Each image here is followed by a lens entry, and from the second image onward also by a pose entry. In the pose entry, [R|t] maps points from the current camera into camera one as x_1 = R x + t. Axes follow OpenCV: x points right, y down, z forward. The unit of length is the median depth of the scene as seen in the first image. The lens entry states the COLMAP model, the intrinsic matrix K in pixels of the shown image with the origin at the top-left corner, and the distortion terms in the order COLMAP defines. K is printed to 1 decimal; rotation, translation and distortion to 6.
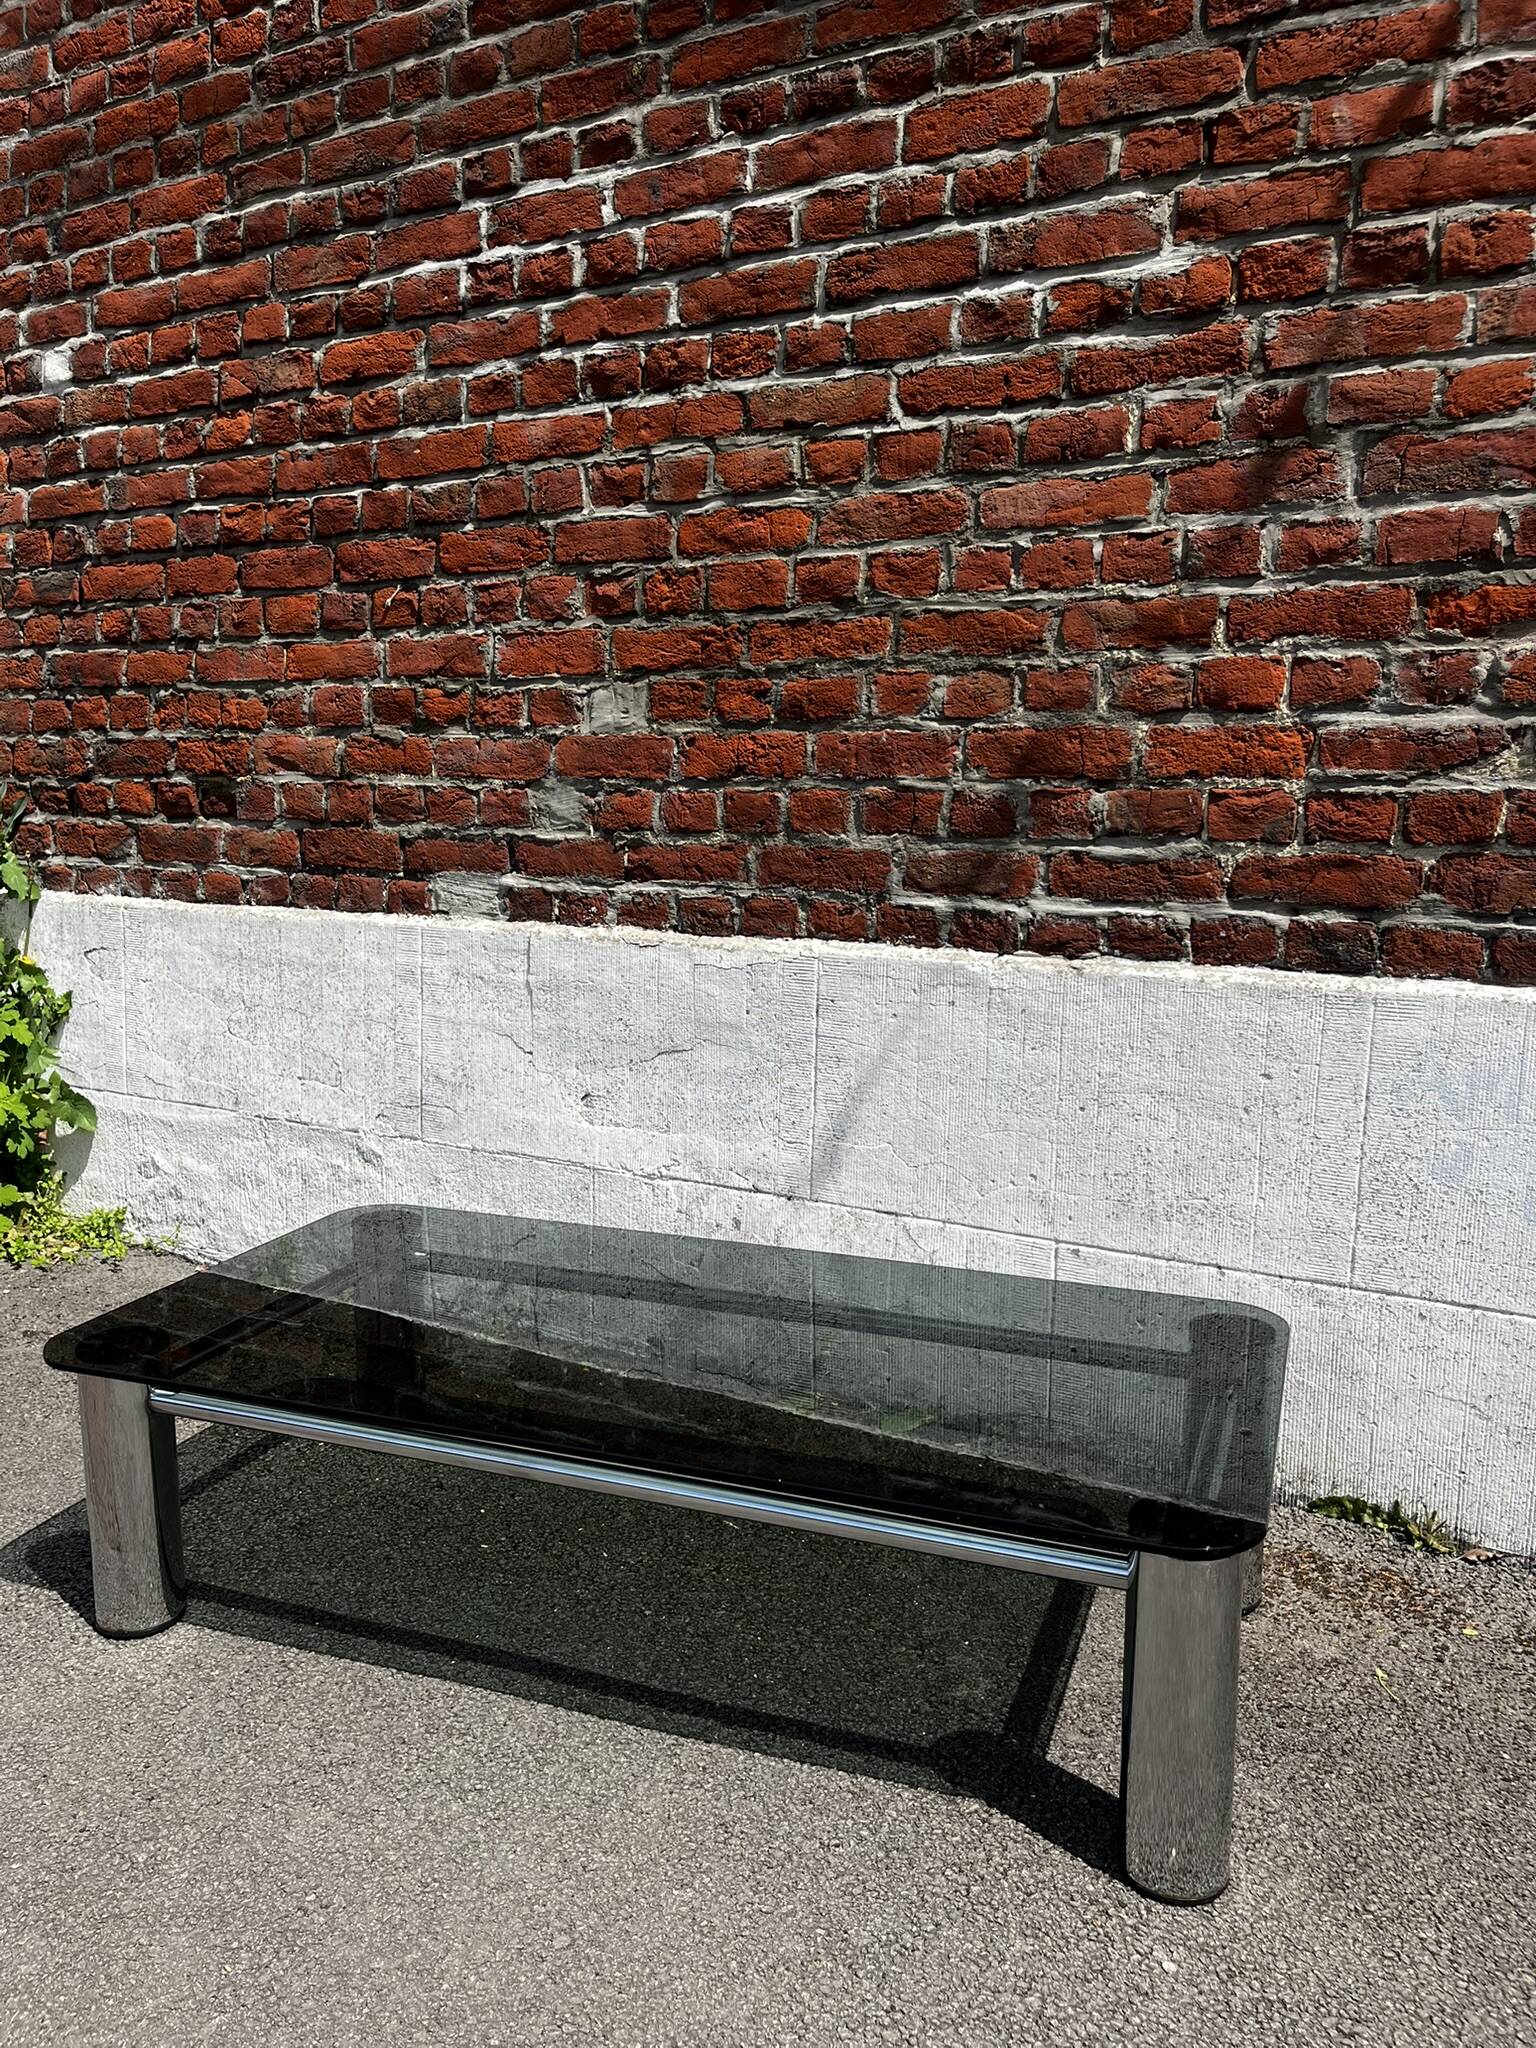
lens RADIAL K [[1554.6, 0, 770.7], [0, 1554.6, 1034.8], [0, 0, 1]] dist [0.060502, -0.089441]
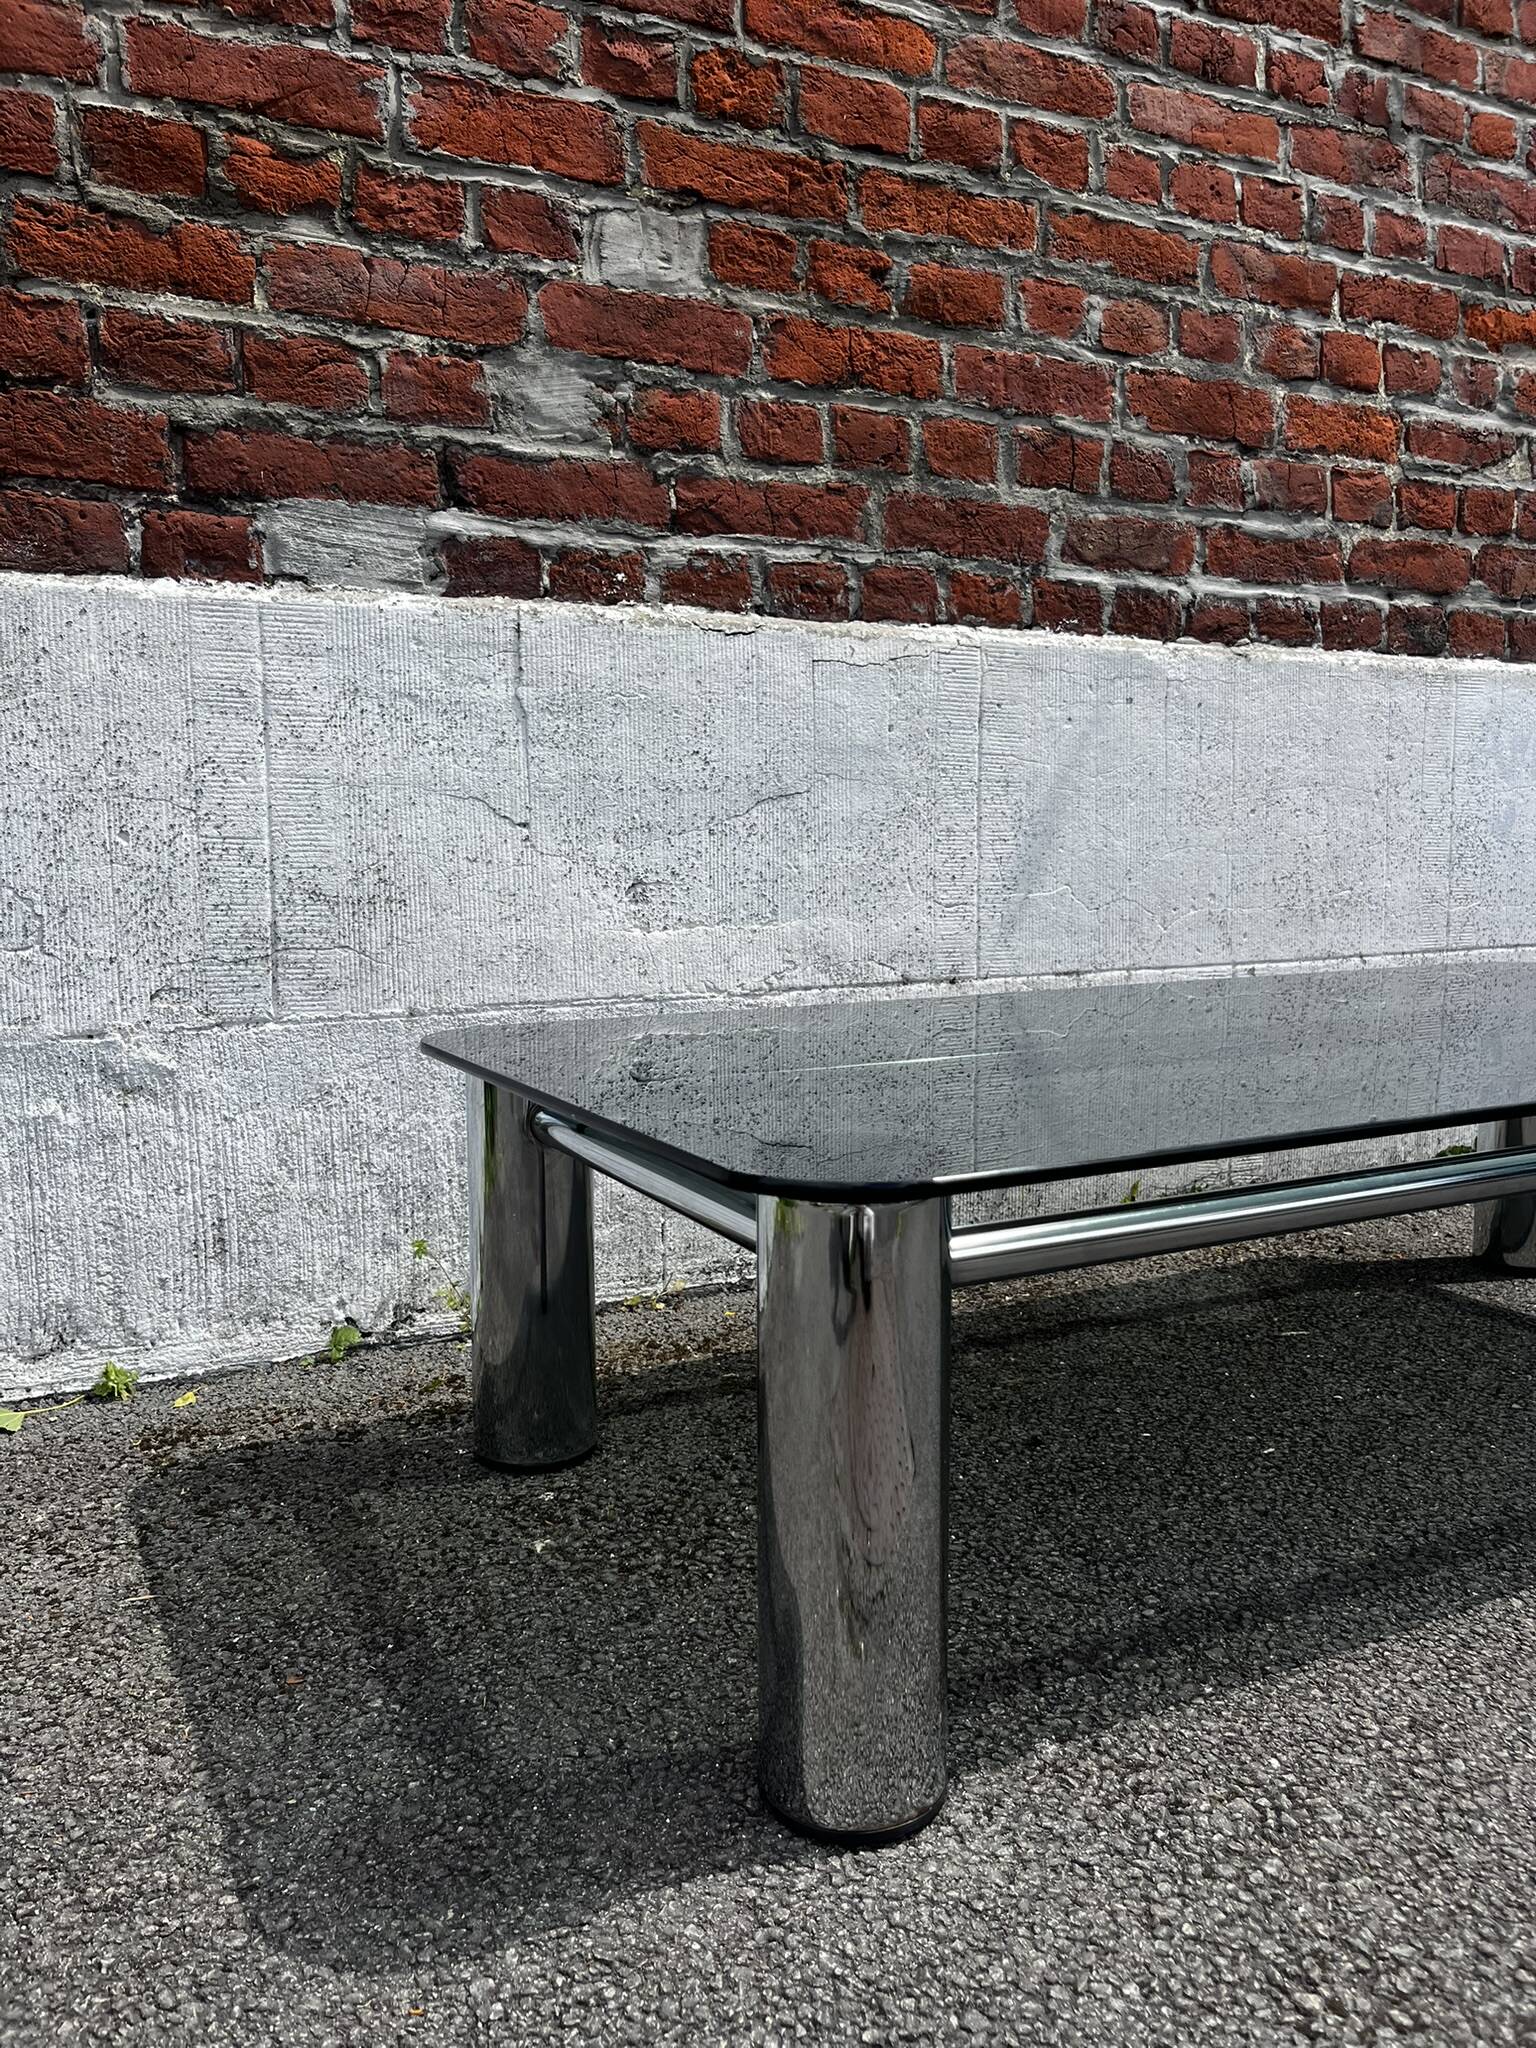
lens RADIAL K [[1550.2, 0, 777.4], [0, 1550.2, 1048.2], [0, 0, 1]] dist [0.053246, -0.077142]
pose [[0.541162, -0.122979, 0.831877, -0.702931], [0.151795, 0.987284, 0.047206, 0.095568], [-0.827105, 0.100729, 0.552948, 0.710392]]
